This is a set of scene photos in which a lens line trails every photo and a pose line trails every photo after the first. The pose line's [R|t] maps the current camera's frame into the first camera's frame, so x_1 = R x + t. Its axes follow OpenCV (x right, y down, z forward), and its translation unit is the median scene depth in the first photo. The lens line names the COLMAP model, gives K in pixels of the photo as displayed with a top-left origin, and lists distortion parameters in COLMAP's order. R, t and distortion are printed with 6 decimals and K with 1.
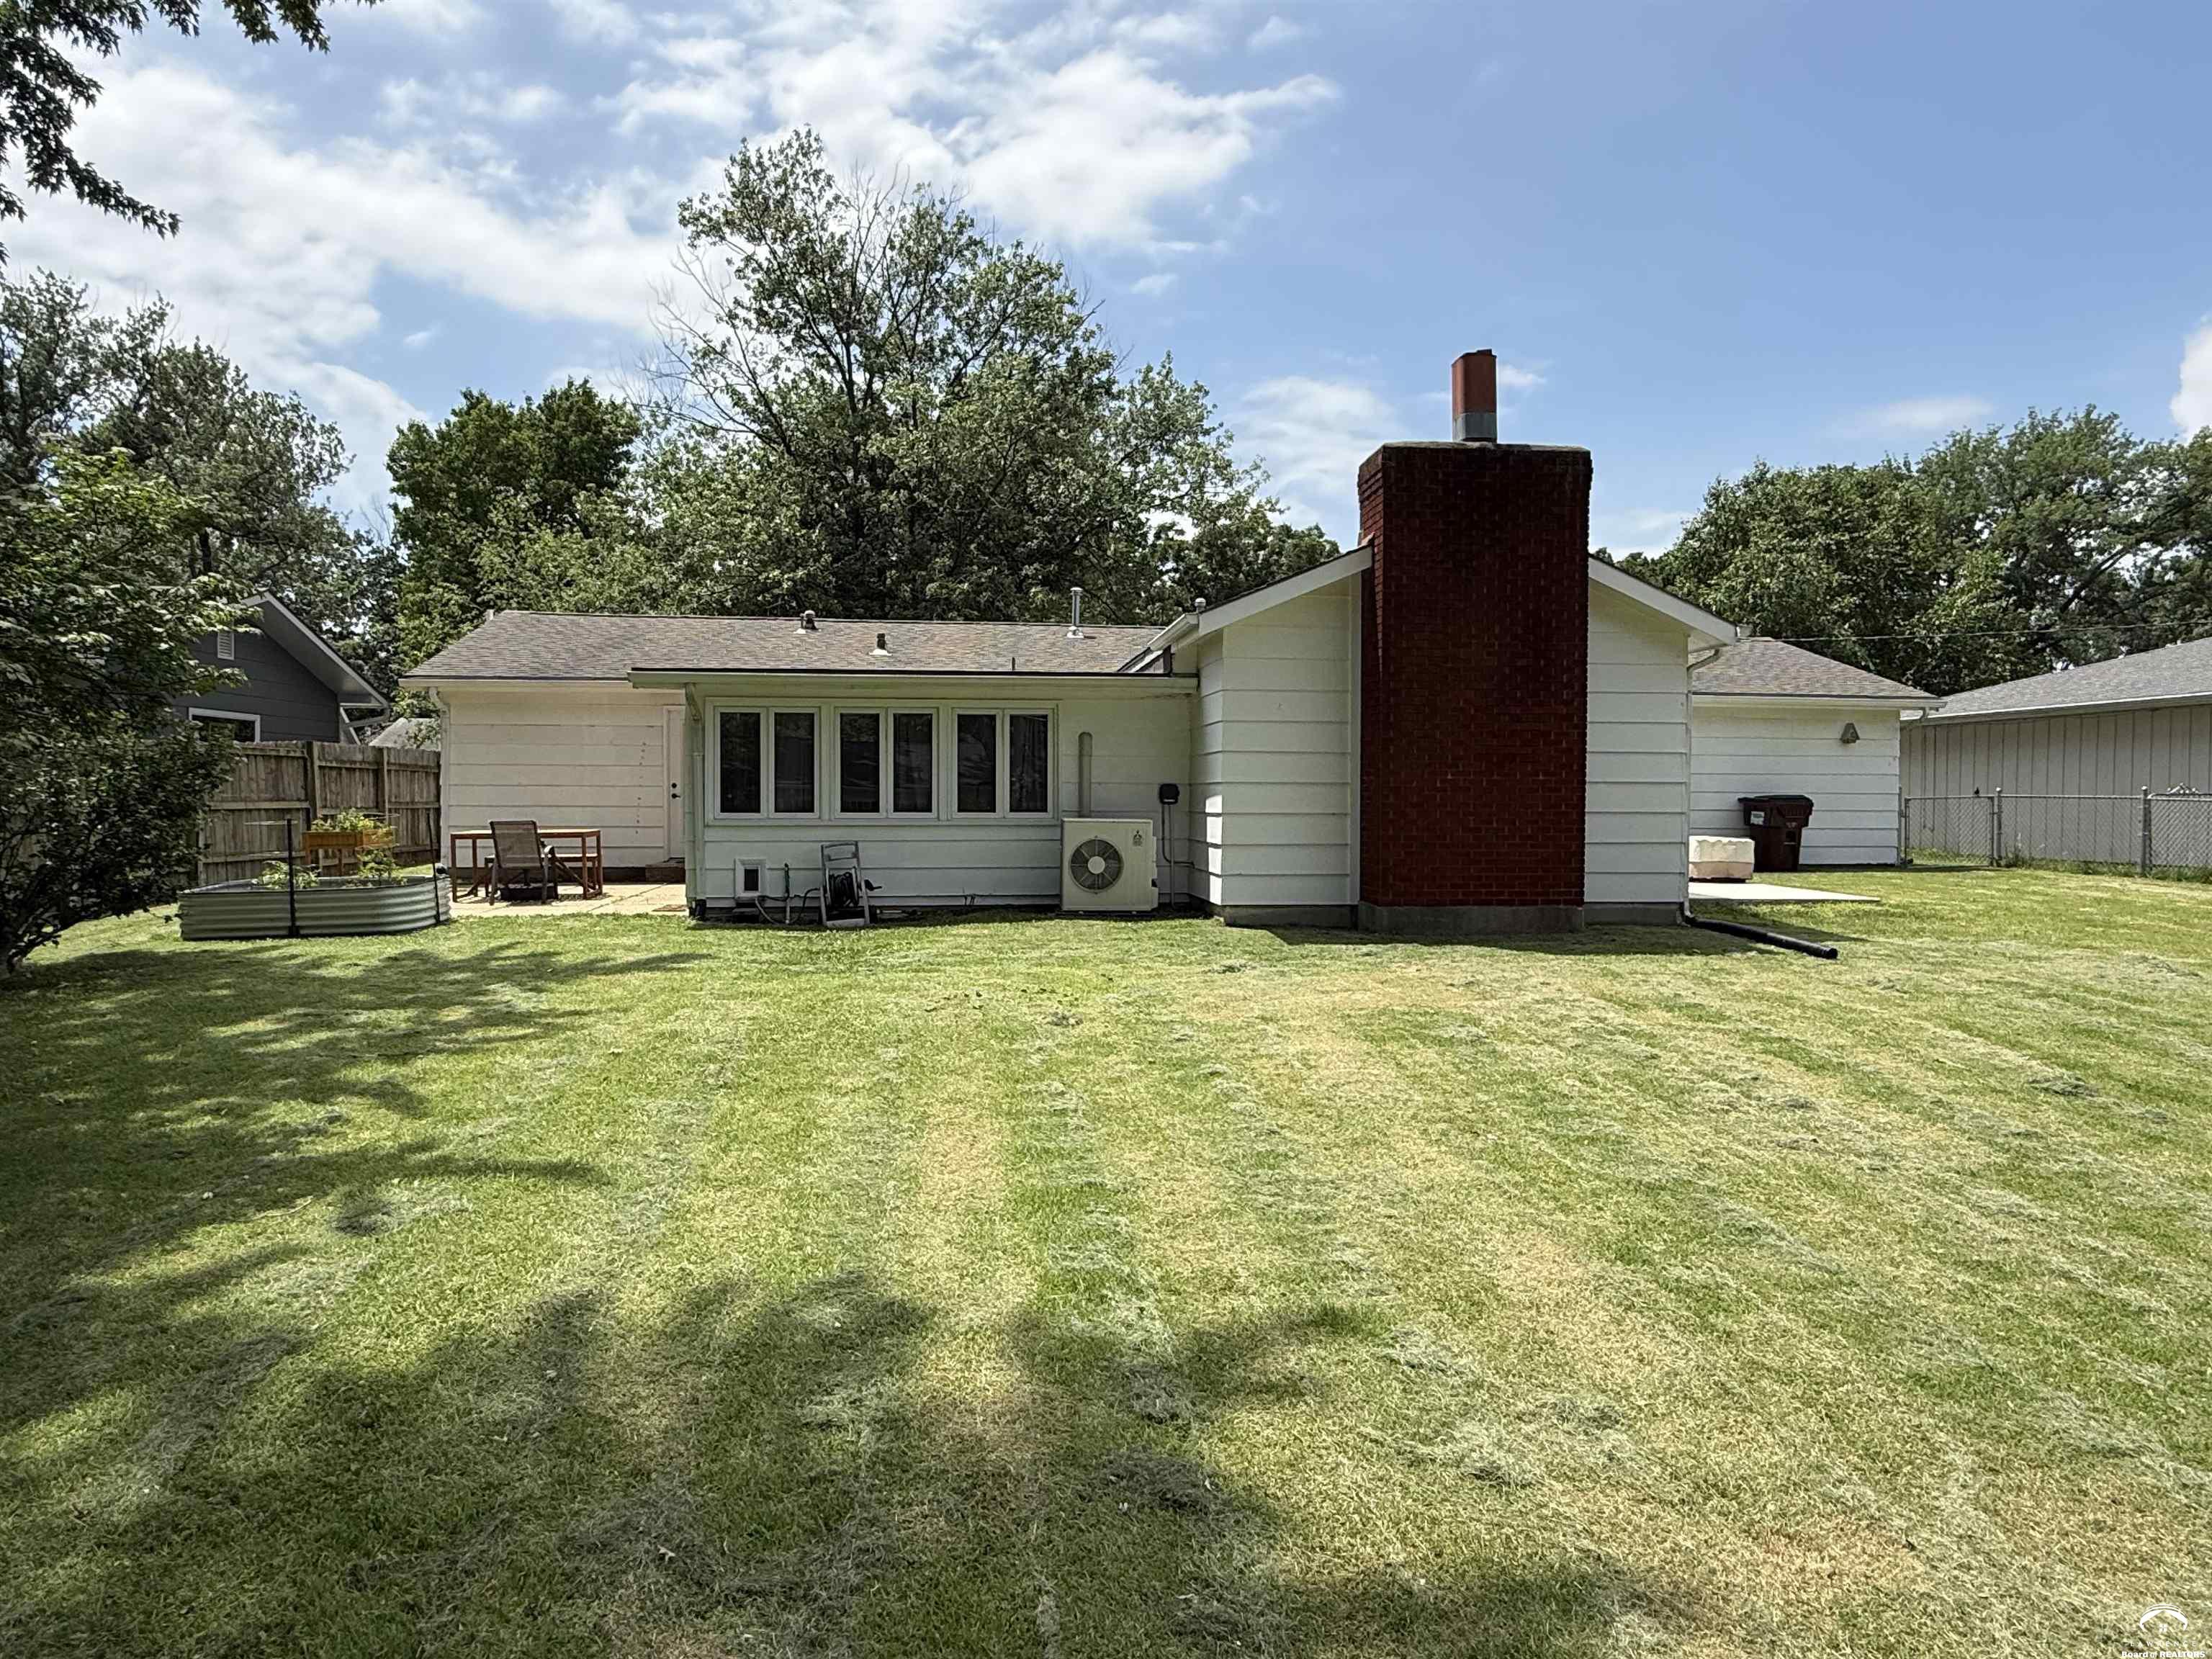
lens RADIAL K [[1315.1, 0, 1093.0], [0, 1315.1, 828.4], [0, 0, 1]] dist [-0.003491, -0.000548]
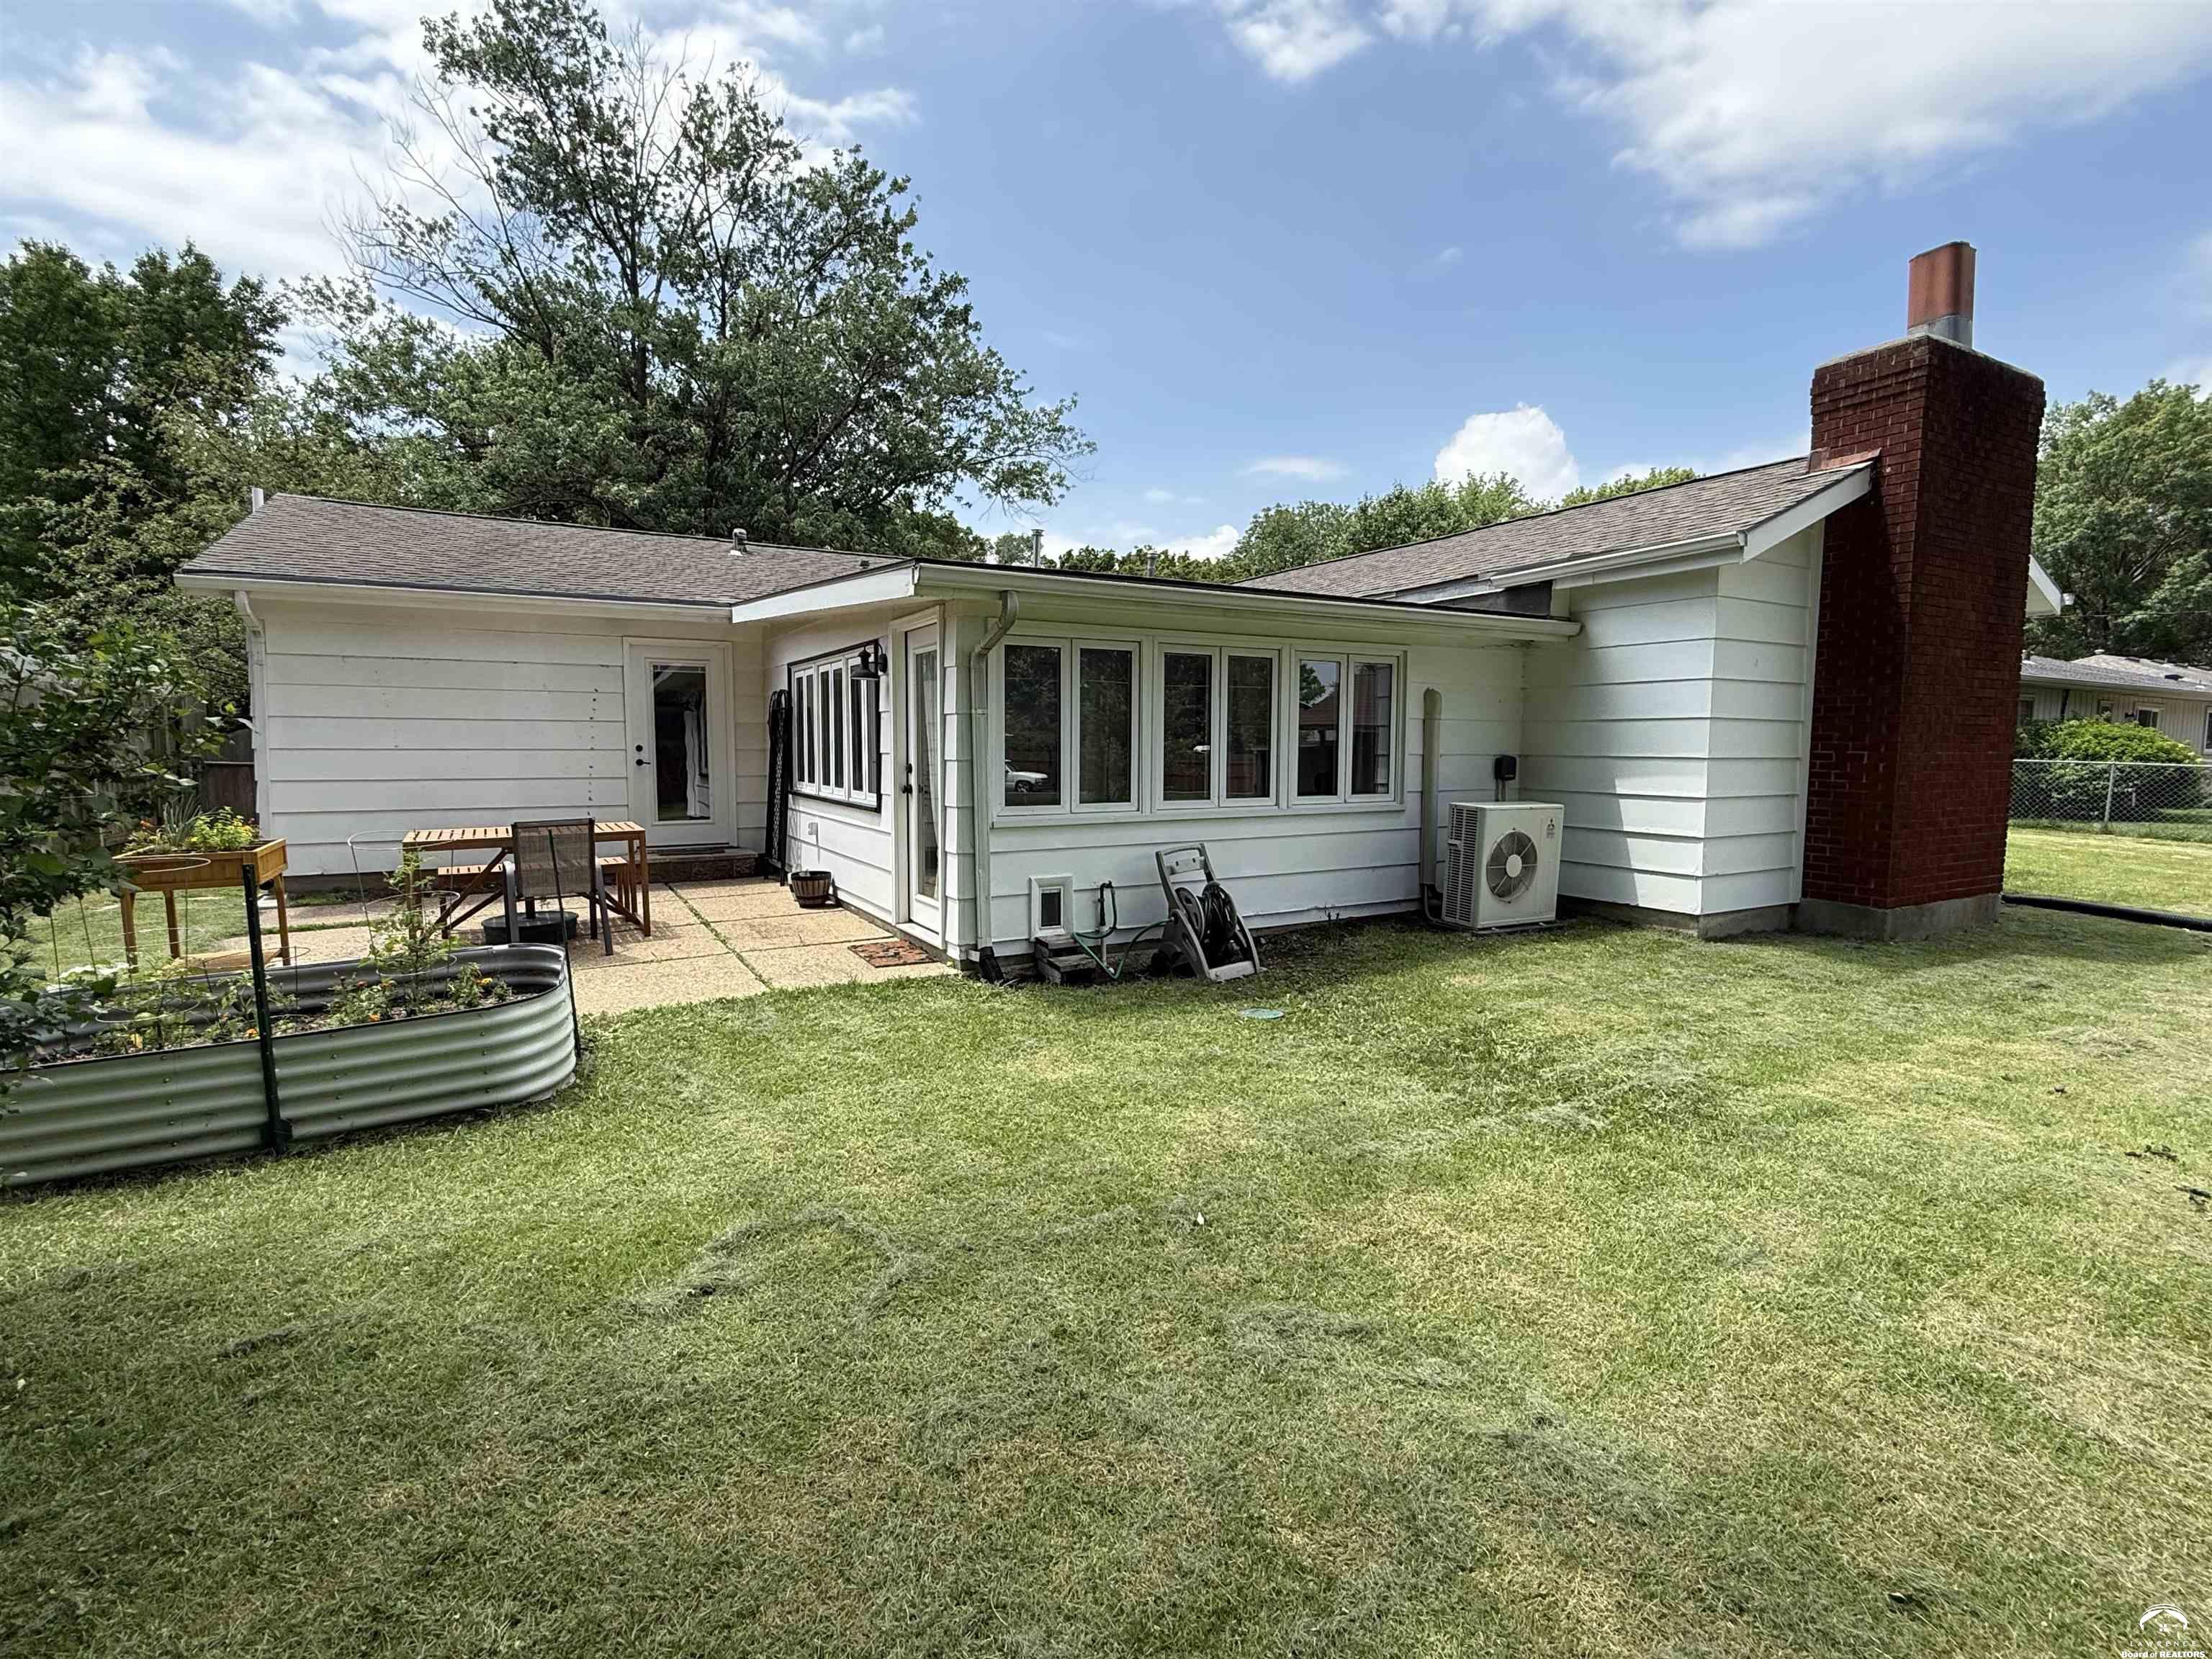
lens RADIAL K [[1018.1, 0, 1097.5], [0, 1018.1, 832.8], [0, 0, 1]] dist [-0.000969, -0.009115]
pose [[0.921273, -0.034115, 0.387418, -0.465842], [0.007832, 0.997571, 0.069219, -0.035121], [-0.388838, -0.060735, 0.919302, 0.579516]]
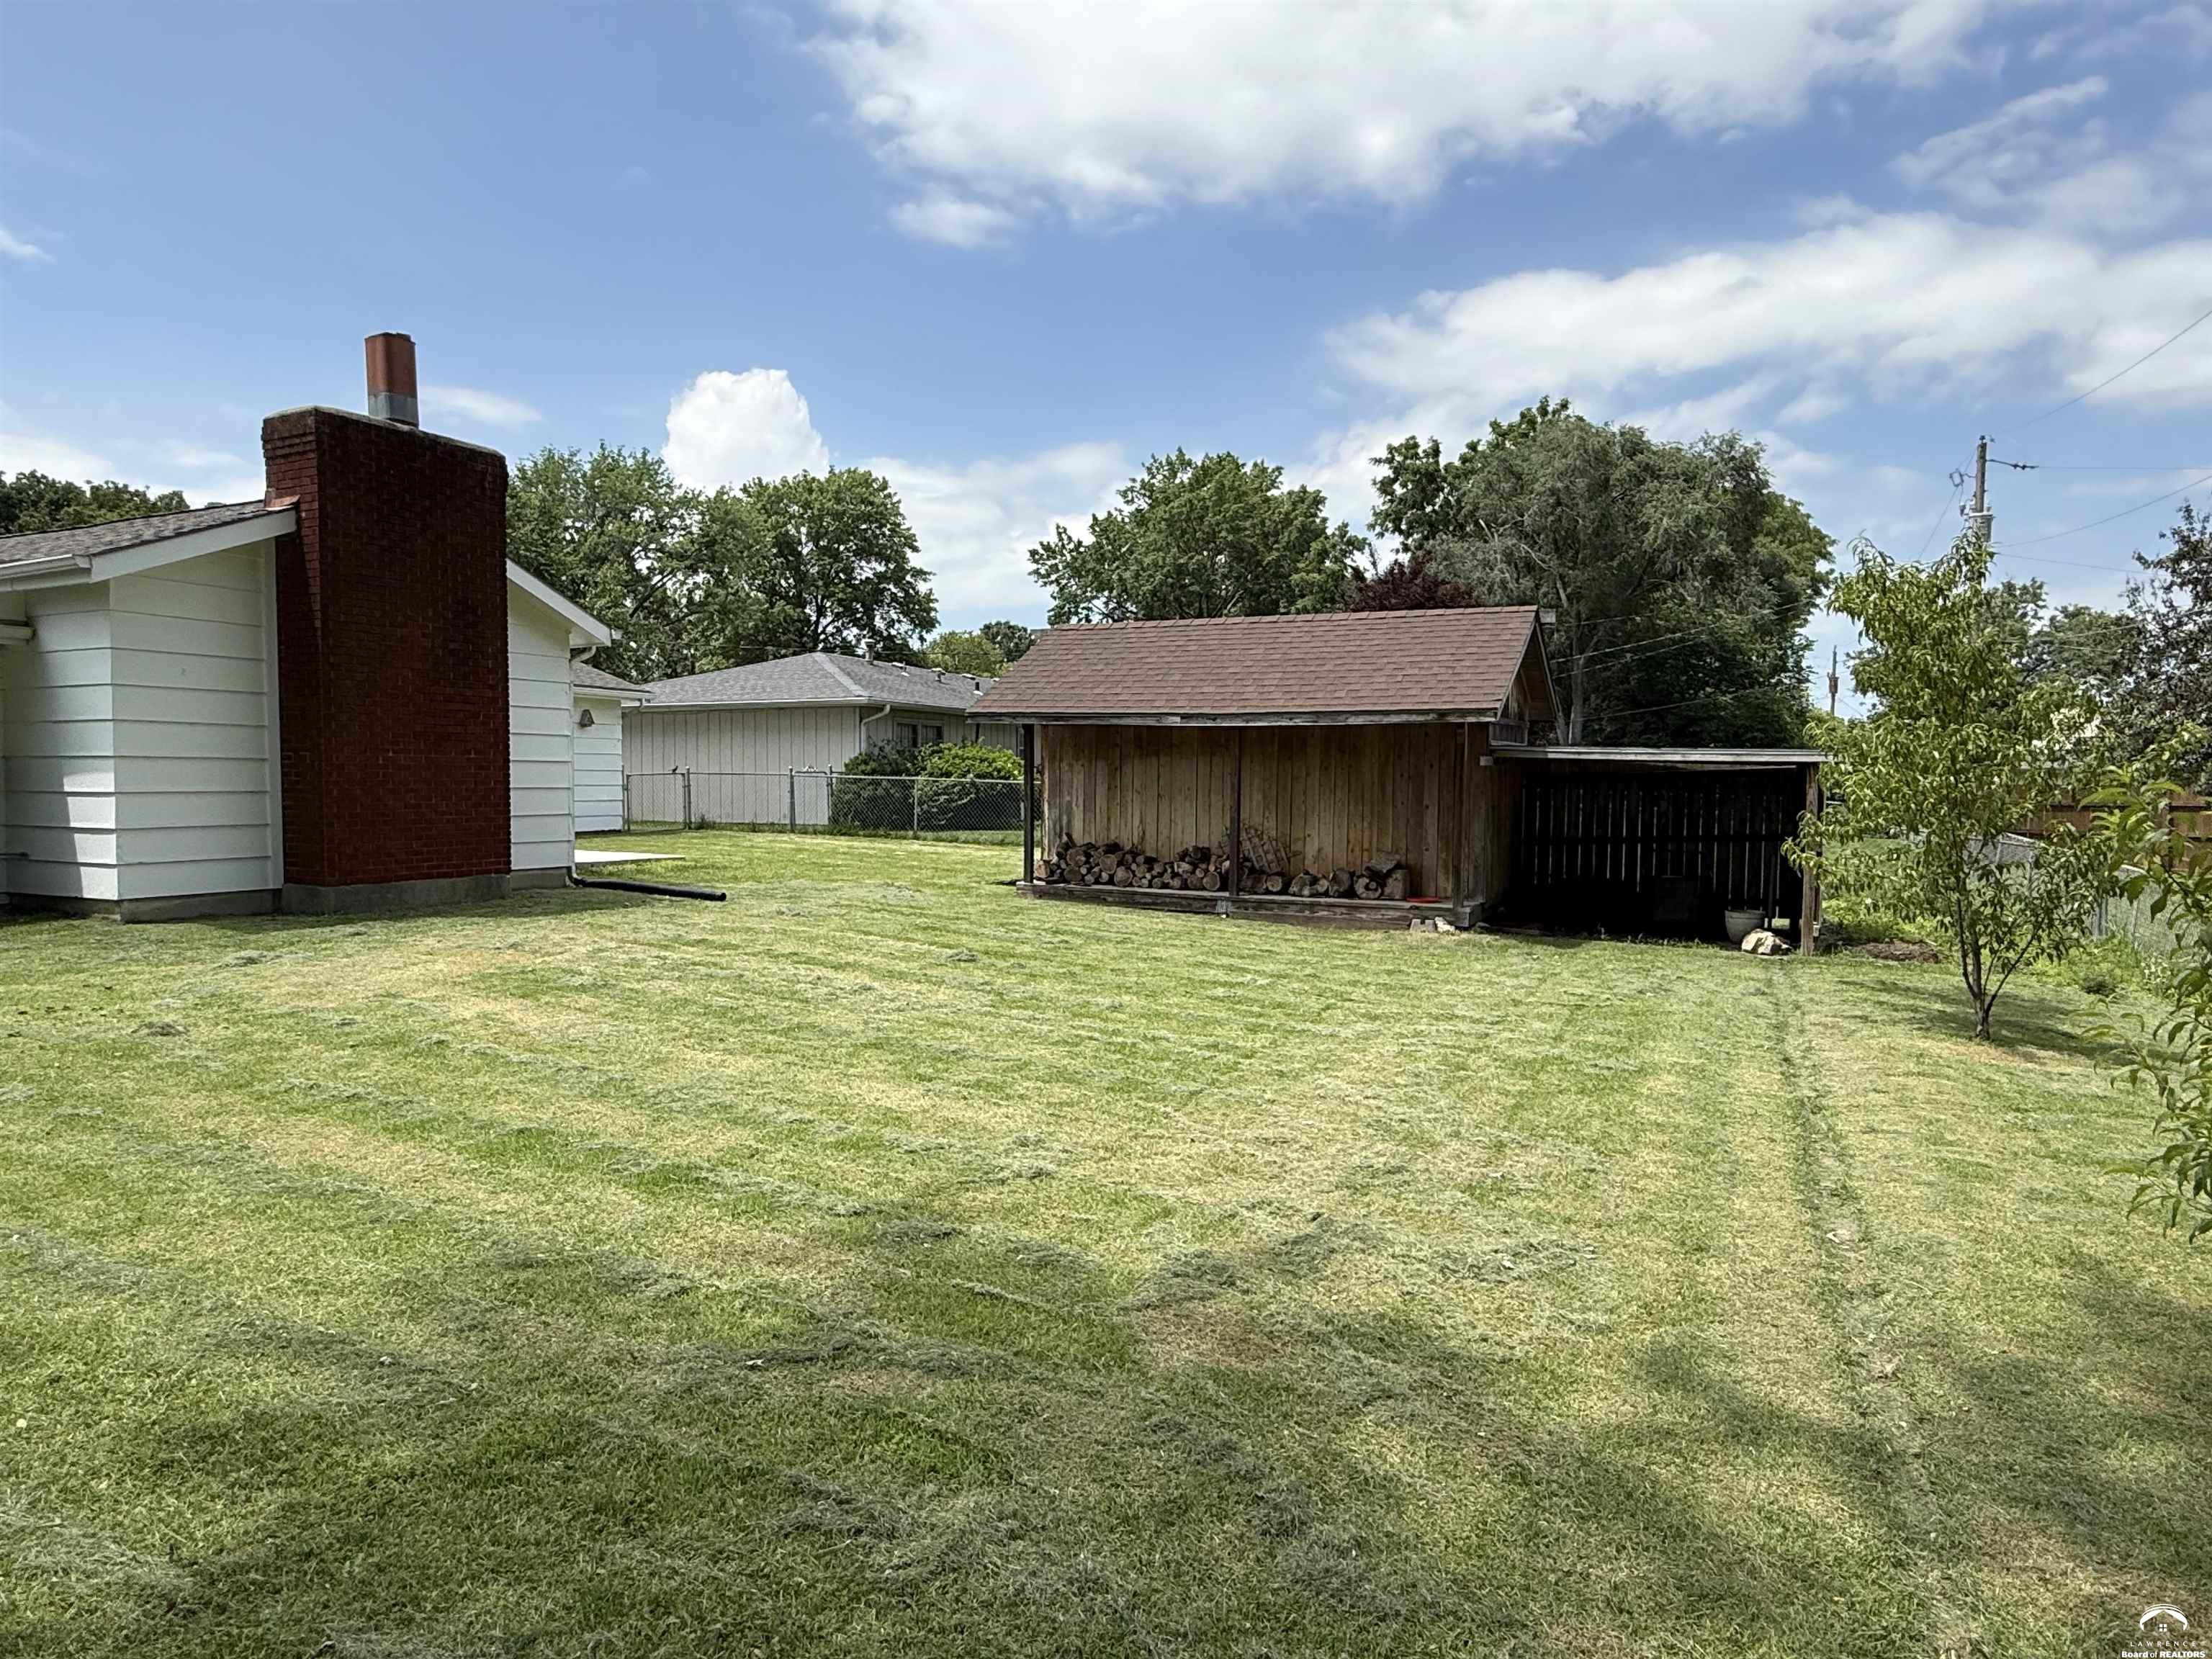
lens RADIAL K [[1315.1, 0, 1093.0], [0, 1315.1, 828.4], [0, 0, 1]] dist [-0.003491, -0.000548]
pose [[0.535293, -0.033061, 0.844019, -0.280700], [0.016593, 0.999452, 0.028625, -0.002014], [-0.844504, -0.001318, 0.535548, 0.004618]]
